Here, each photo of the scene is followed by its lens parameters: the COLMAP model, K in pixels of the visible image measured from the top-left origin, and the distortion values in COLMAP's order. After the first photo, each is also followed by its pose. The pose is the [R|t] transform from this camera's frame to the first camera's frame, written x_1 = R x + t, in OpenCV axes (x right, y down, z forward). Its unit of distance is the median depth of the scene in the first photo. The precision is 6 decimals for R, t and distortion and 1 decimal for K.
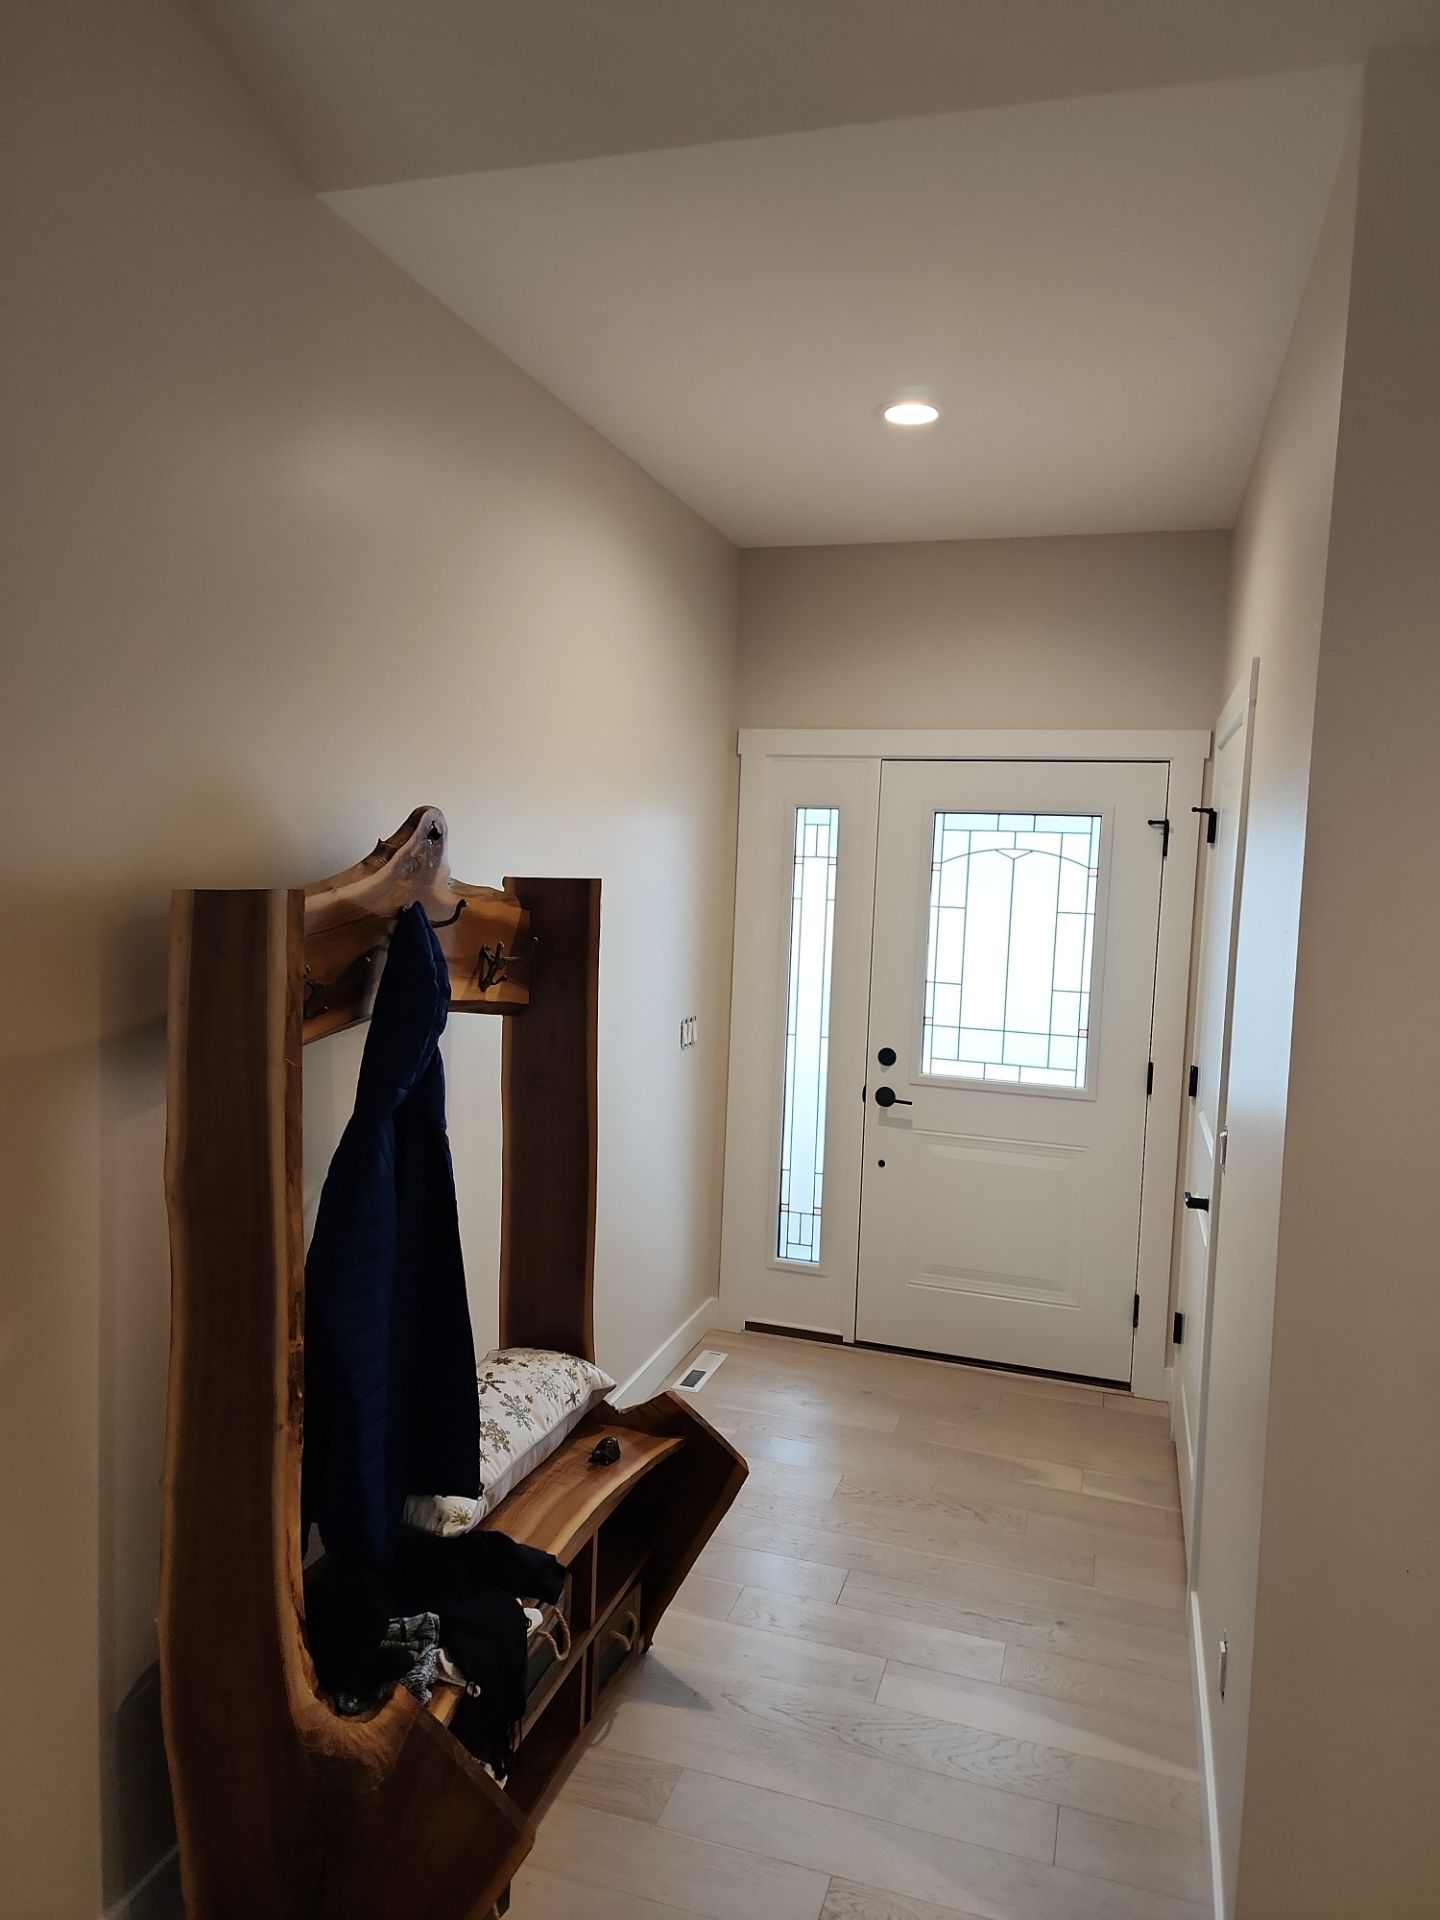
lens RADIAL K [[1273.3, 0, 724.1], [0, 1273.3, 954.9], [0, 0, 1]] dist [0.082385, -0.068104]
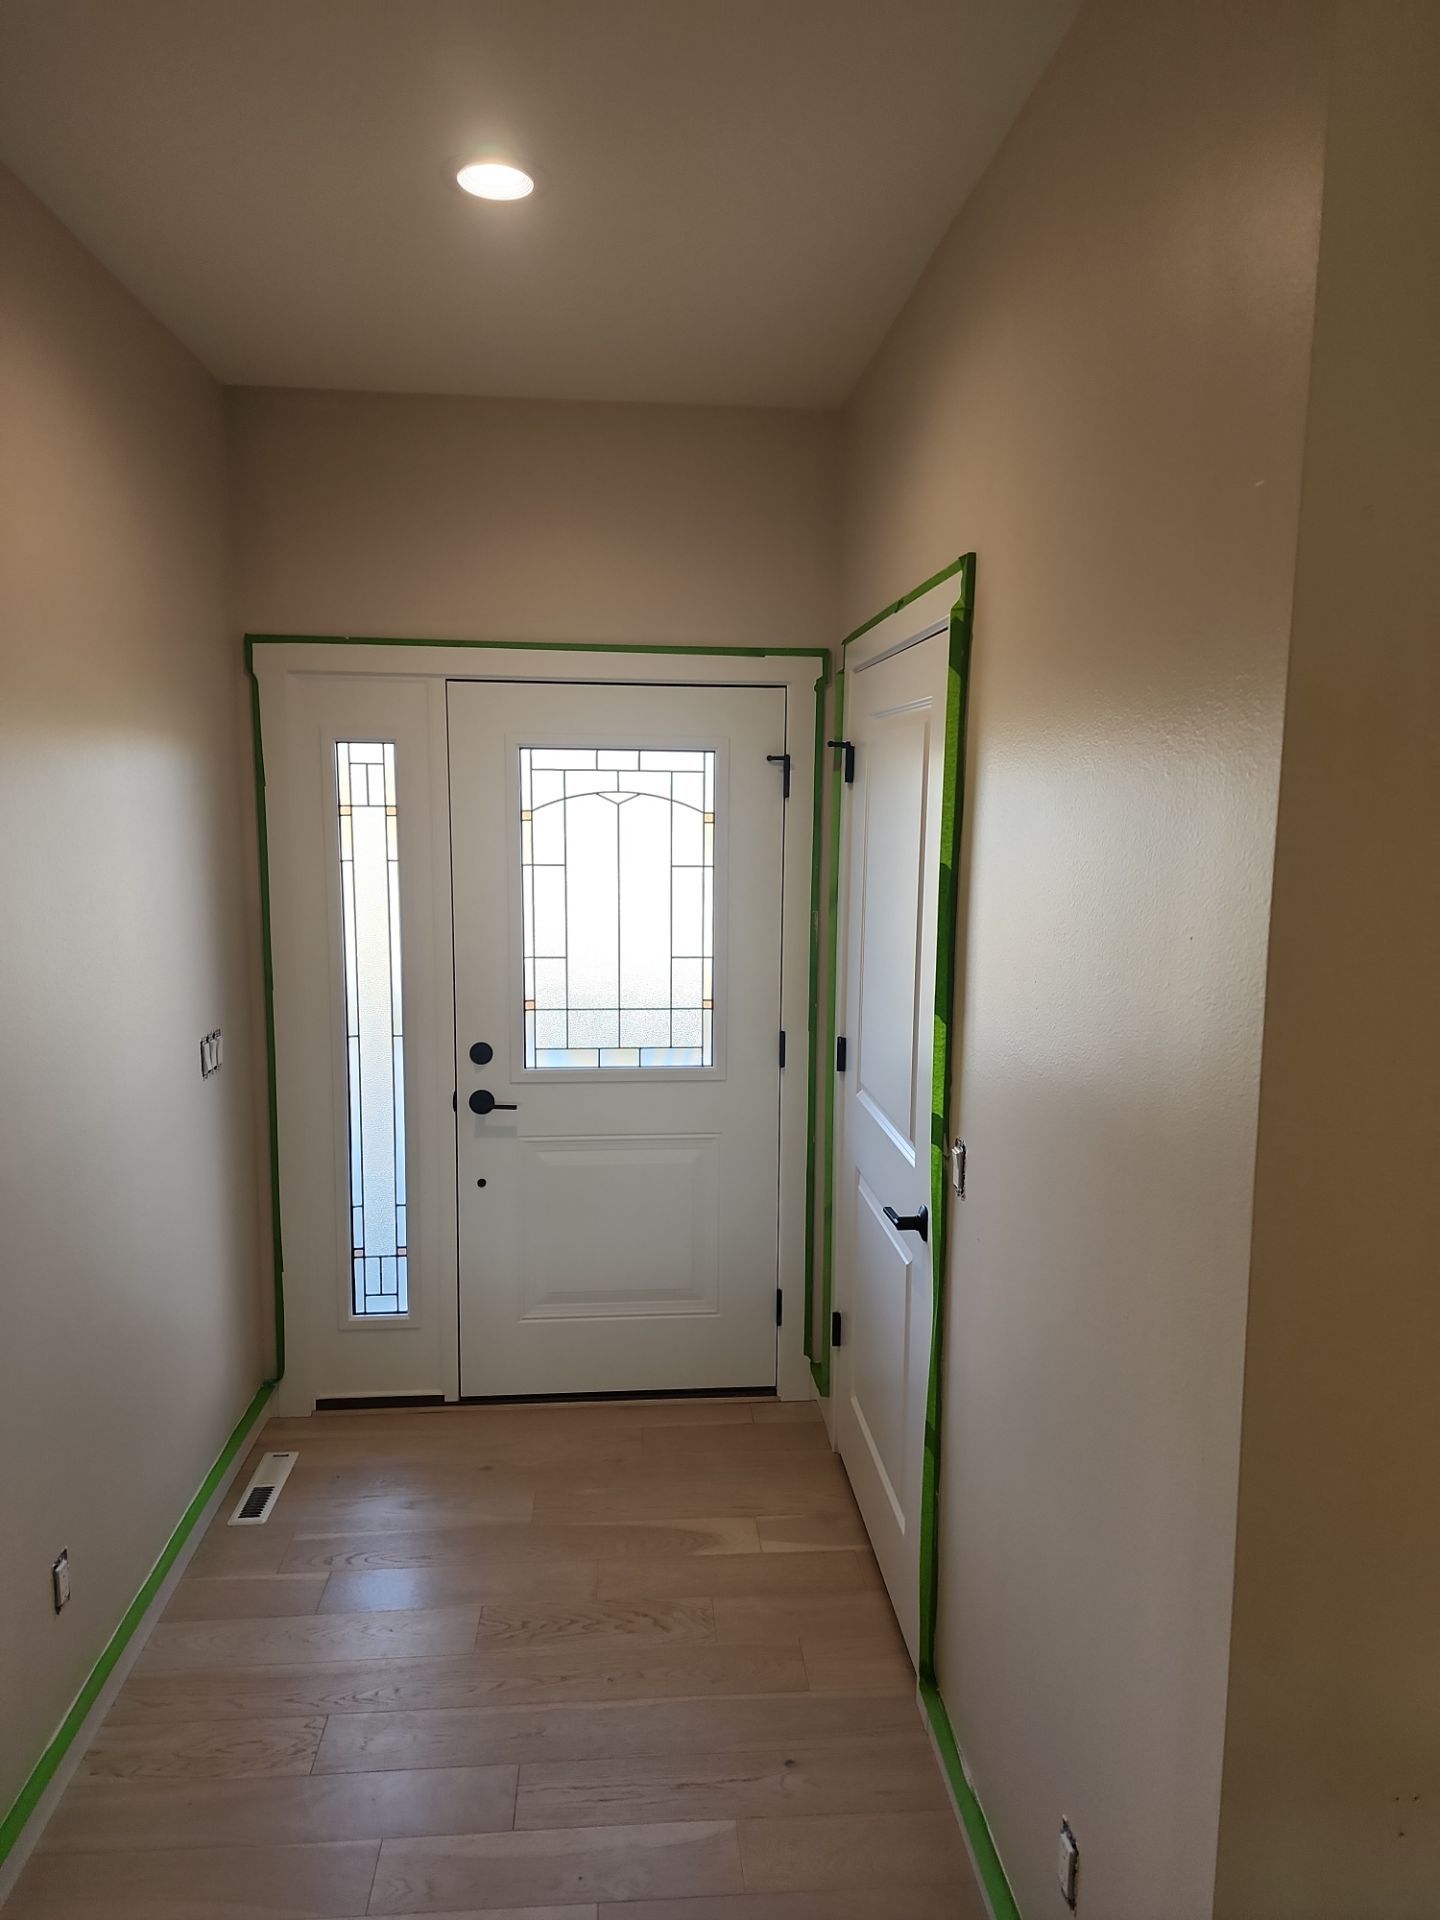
lens RADIAL K [[1273.3, 0, 722.3], [0, 1273.3, 970.7], [0, 0, 1]] dist [0.082385, -0.068104]
pose [[0.924339, -0.080096, 0.373071, -0.029316], [0.052287, 0.995085, 0.084090, -0.032952], [-0.377973, -0.058221, 0.923984, 0.199630]]
